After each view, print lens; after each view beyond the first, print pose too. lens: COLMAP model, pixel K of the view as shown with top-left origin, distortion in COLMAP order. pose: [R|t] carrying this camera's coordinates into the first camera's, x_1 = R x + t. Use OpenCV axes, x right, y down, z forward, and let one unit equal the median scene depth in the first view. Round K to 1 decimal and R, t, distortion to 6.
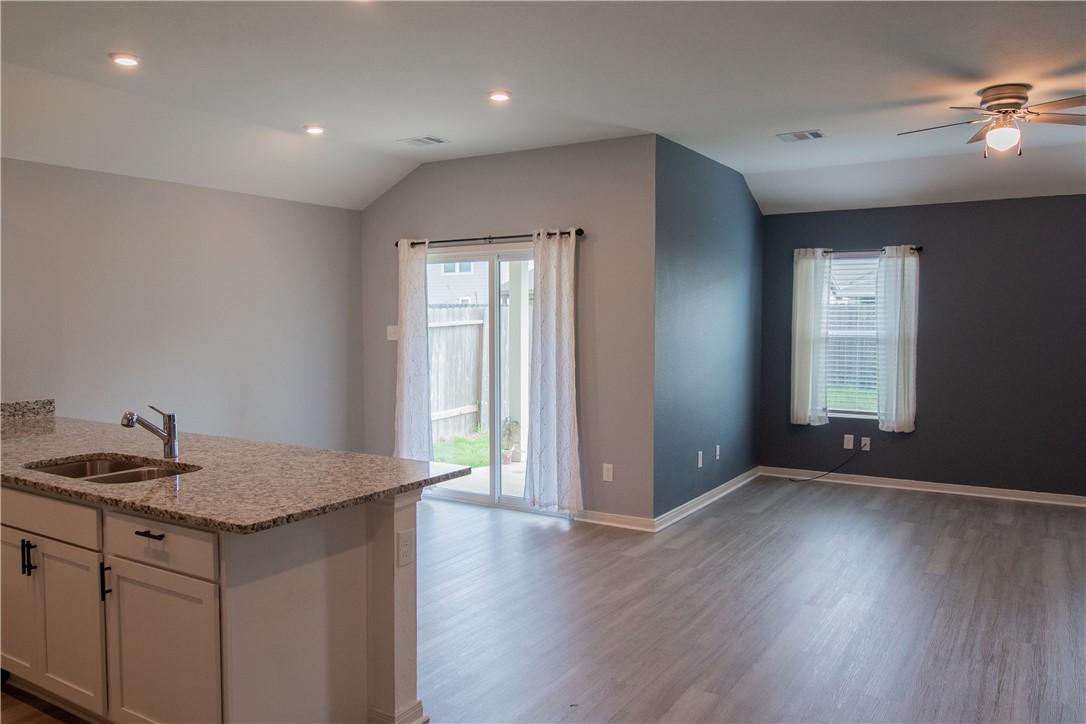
lens RADIAL K [[806.9, 0, 543.0], [0, 806.9, 362.0], [0, 0, 1]] dist [-0.011891, -0.005624]
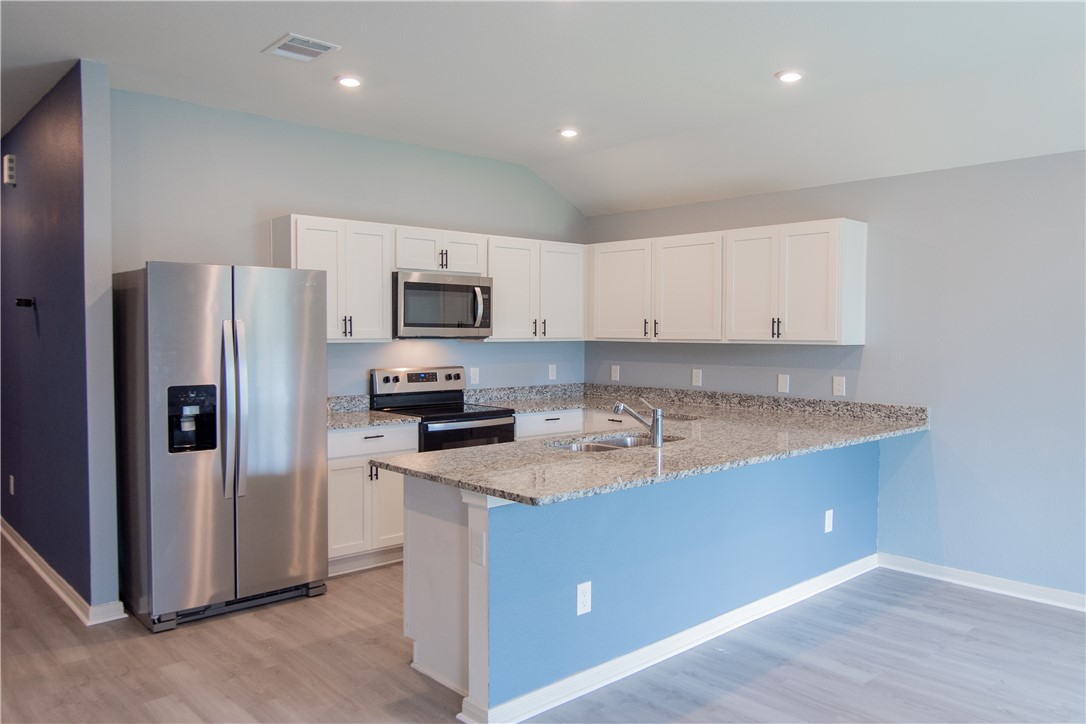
lens RADIAL K [[806.9, 0, 543.0], [0, 806.9, 362.0], [0, 0, 1]] dist [-0.011891, -0.005624]
pose [[-0.275167, 0.039161, -0.960599, 0.319496], [-0.053683, 0.996985, 0.056022, -0.027127], [0.959897, 0.066983, -0.272235, 0.549937]]
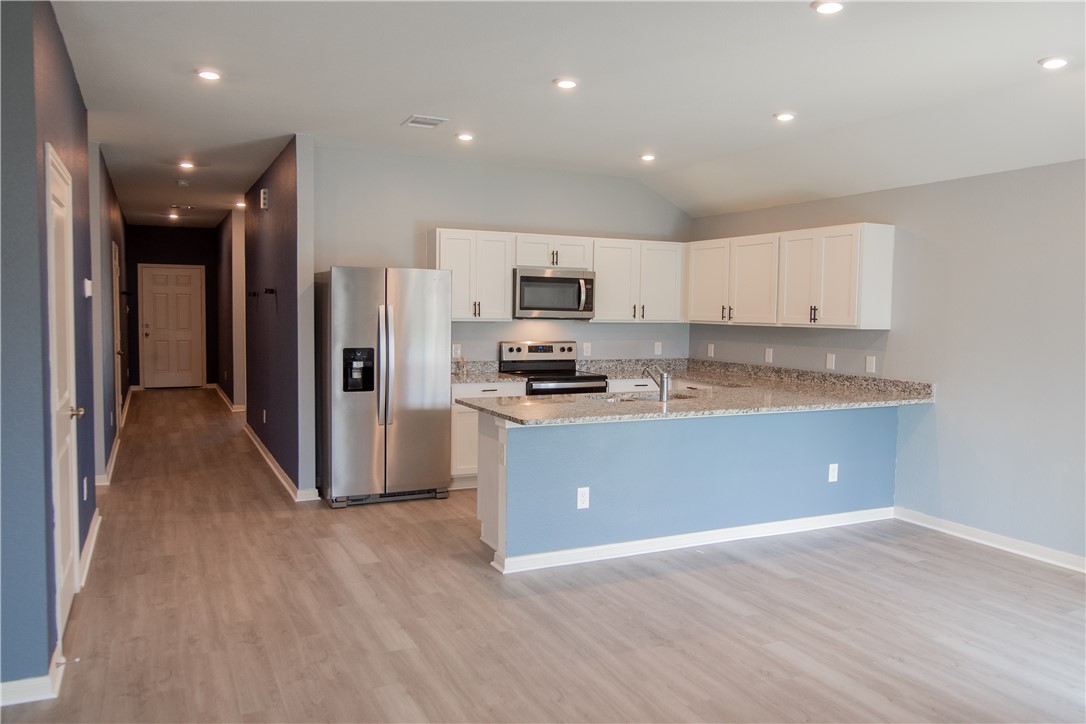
lens RADIAL K [[806.9, 0, 543.0], [0, 806.9, 362.0], [0, 0, 1]] dist [-0.011891, -0.005624]
pose [[-0.539300, 0.050105, -0.840622, 0.455012], [-0.057563, 0.993700, 0.096159, -0.043933], [0.840144, 0.100248, -0.533019, 0.775295]]
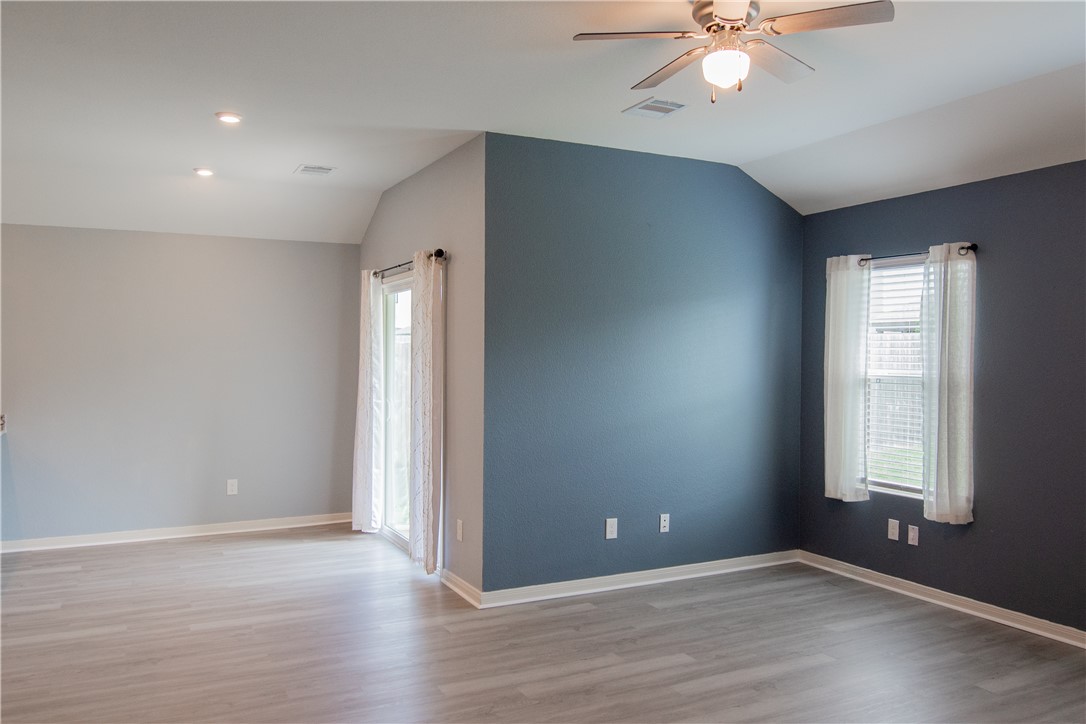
lens RADIAL K [[824.4, 0, 554.6], [0, 824.4, 363.4], [0, 0, 1]] dist [-0.010238, -0.003601]
pose [[0.859297, 0.010803, -0.511363, 0.502332], [-0.032901, 0.998874, -0.034186, -0.010533], [0.510418, 0.046200, 0.858685, 0.240302]]
